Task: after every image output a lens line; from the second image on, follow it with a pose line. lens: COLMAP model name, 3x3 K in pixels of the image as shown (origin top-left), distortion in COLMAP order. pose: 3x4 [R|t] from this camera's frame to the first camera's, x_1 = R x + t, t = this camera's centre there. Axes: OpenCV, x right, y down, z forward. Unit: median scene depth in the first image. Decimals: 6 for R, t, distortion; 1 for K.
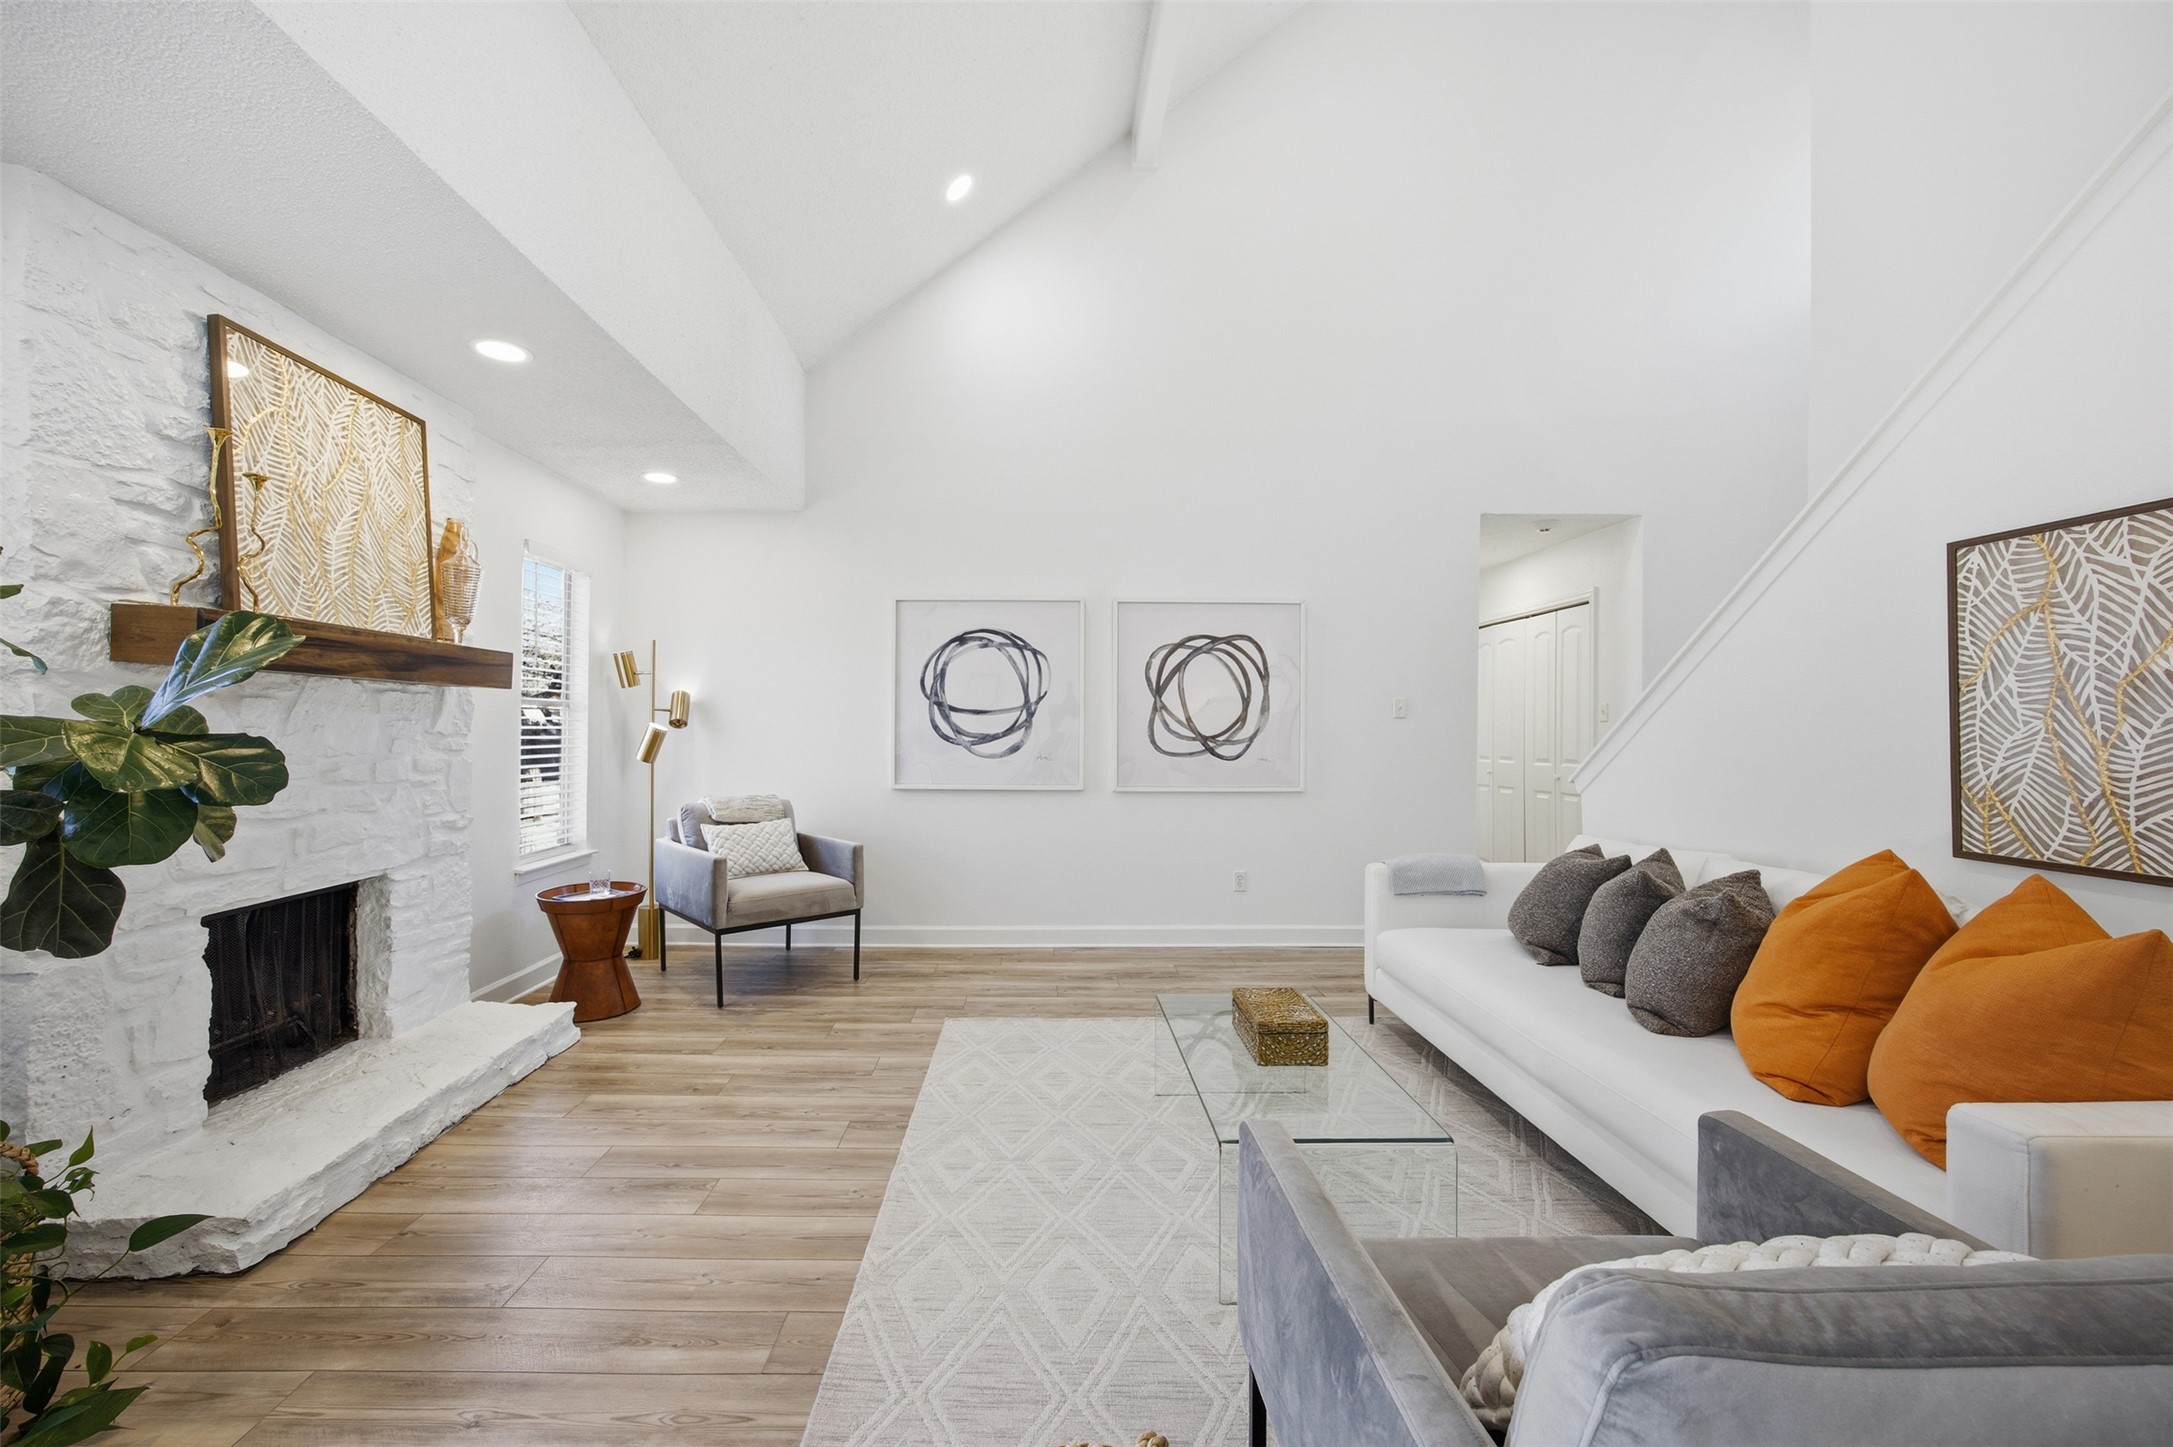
lens RADIAL K [[861.1, 0, 1086.5], [0, 861.1, 723.5], [0, 0, 1]] dist [-0.002427, -0.000069]
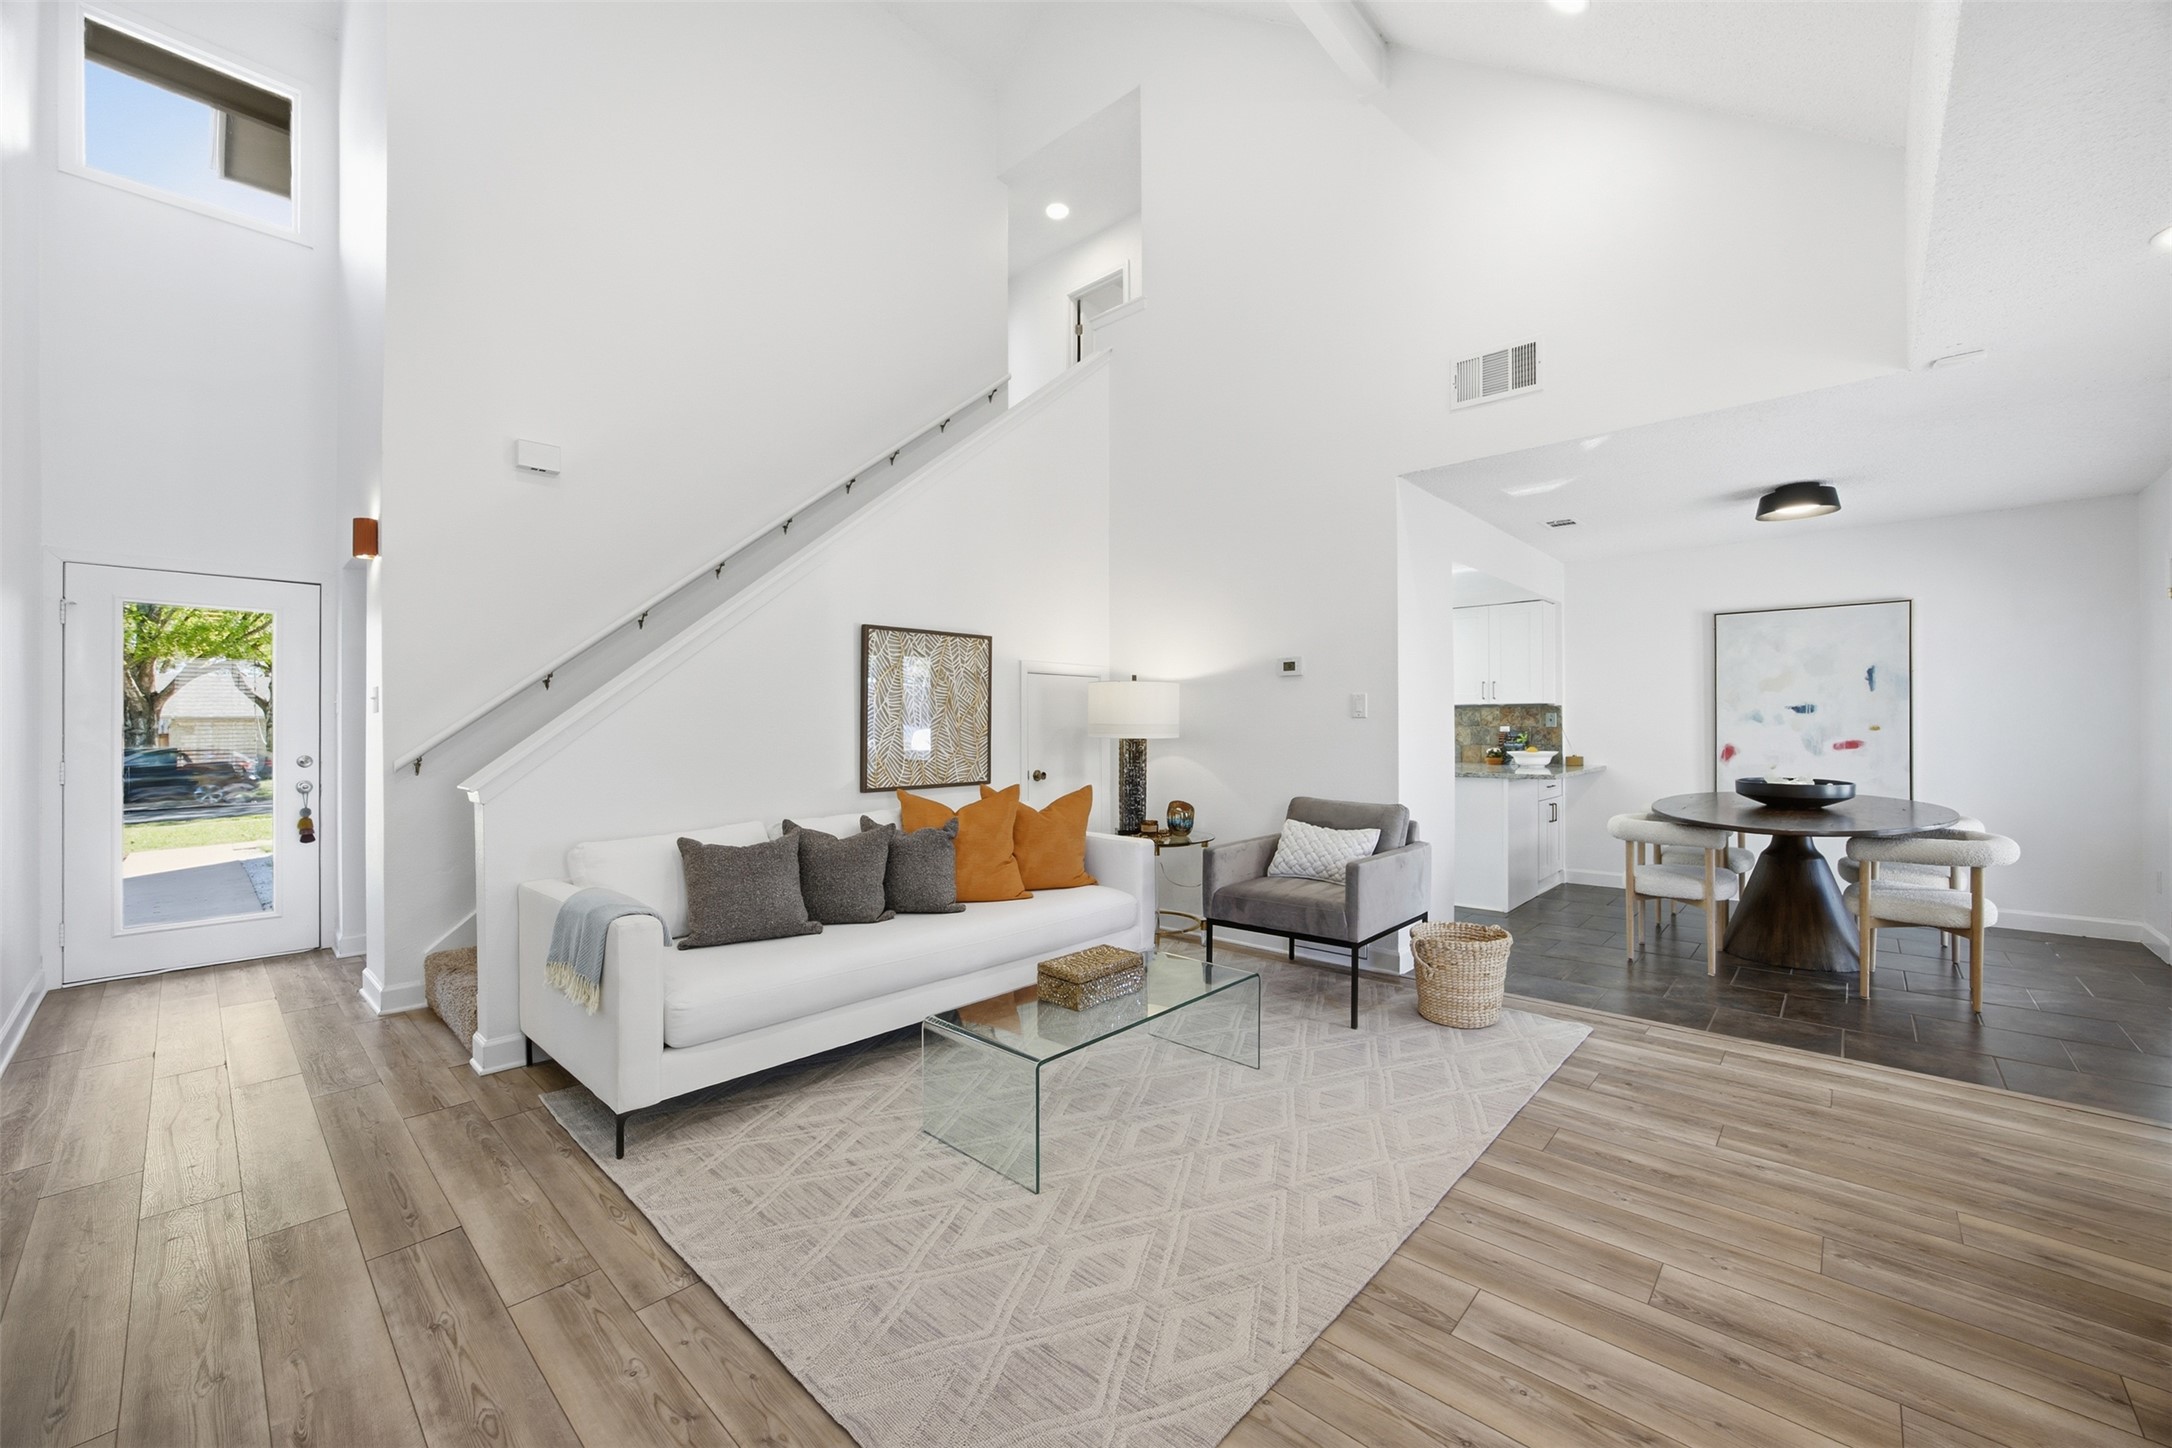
lens RADIAL K [[831.1, 0, 1086.0], [0, 831.1, 724.0], [0, 0, 1]] dist [-0.015043, 0.000077]
pose [[-0.690464, 0.008060, 0.723321, -0.549092], [-0.002444, 0.999906, -0.013475, 0.025653], [-0.723362, -0.011072, -0.690380, 1.673205]]
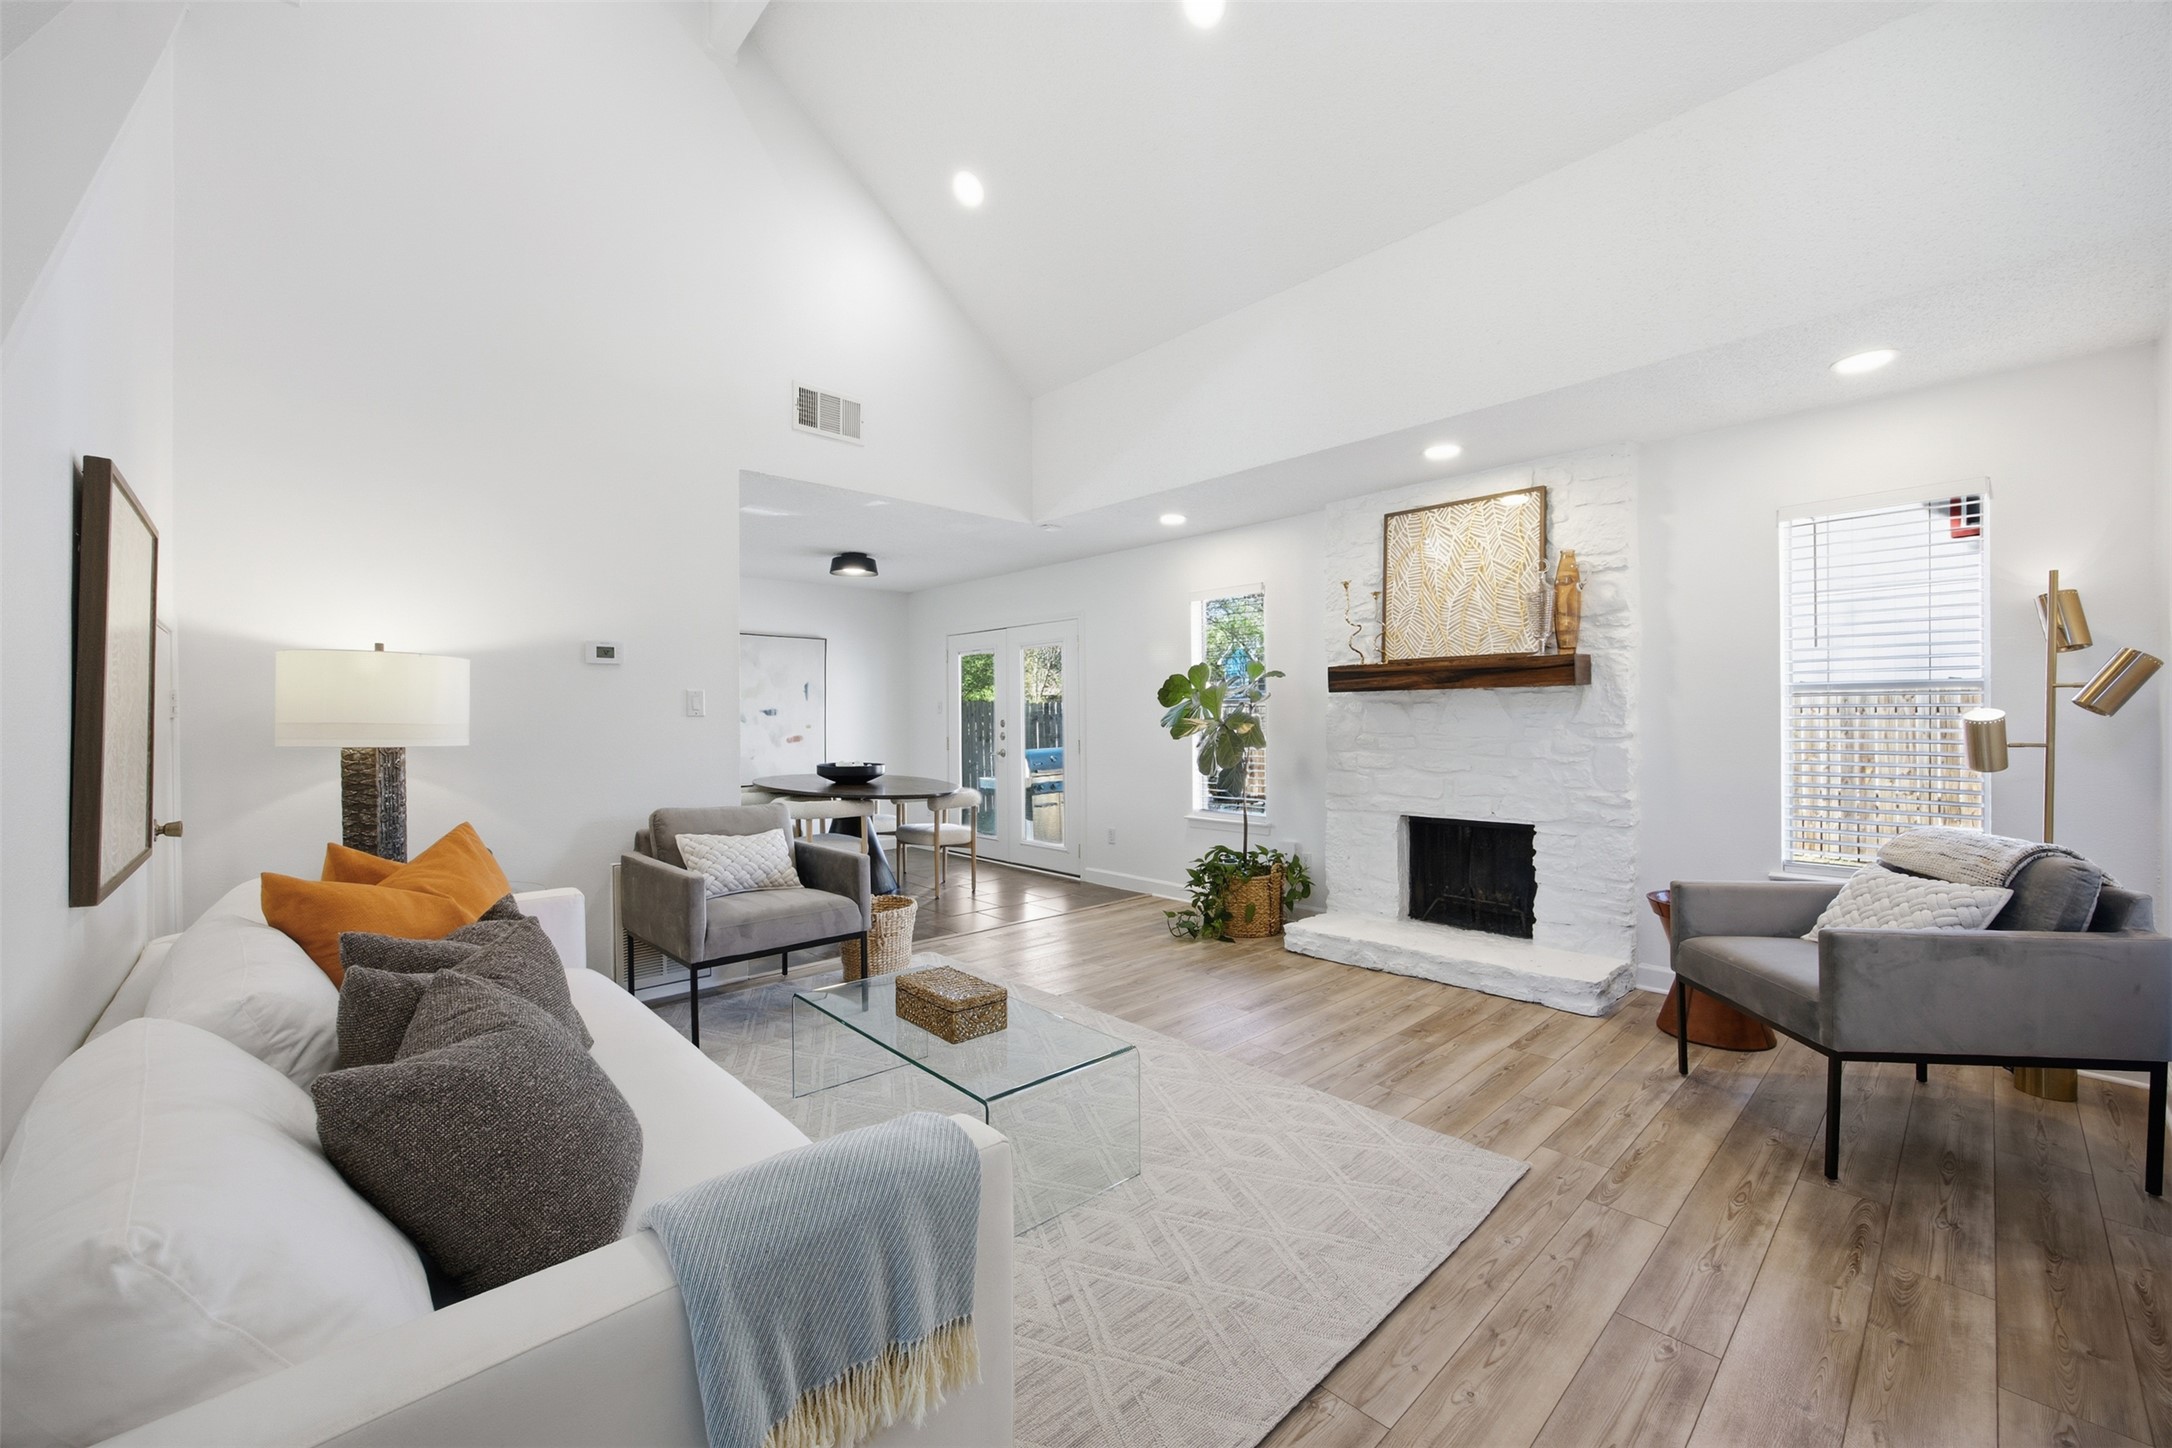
lens RADIAL K [[854.3, 0, 1073.2], [0, 854.3, 795.1], [0, 0, 1]] dist [0.000527, 0.000258]
pose [[-0.773674, 0.054928, -0.631198, 0.690835], [0.007215, 0.996934, 0.077912, 0.015804], [0.633543, 0.055725, -0.771698, 1.761357]]
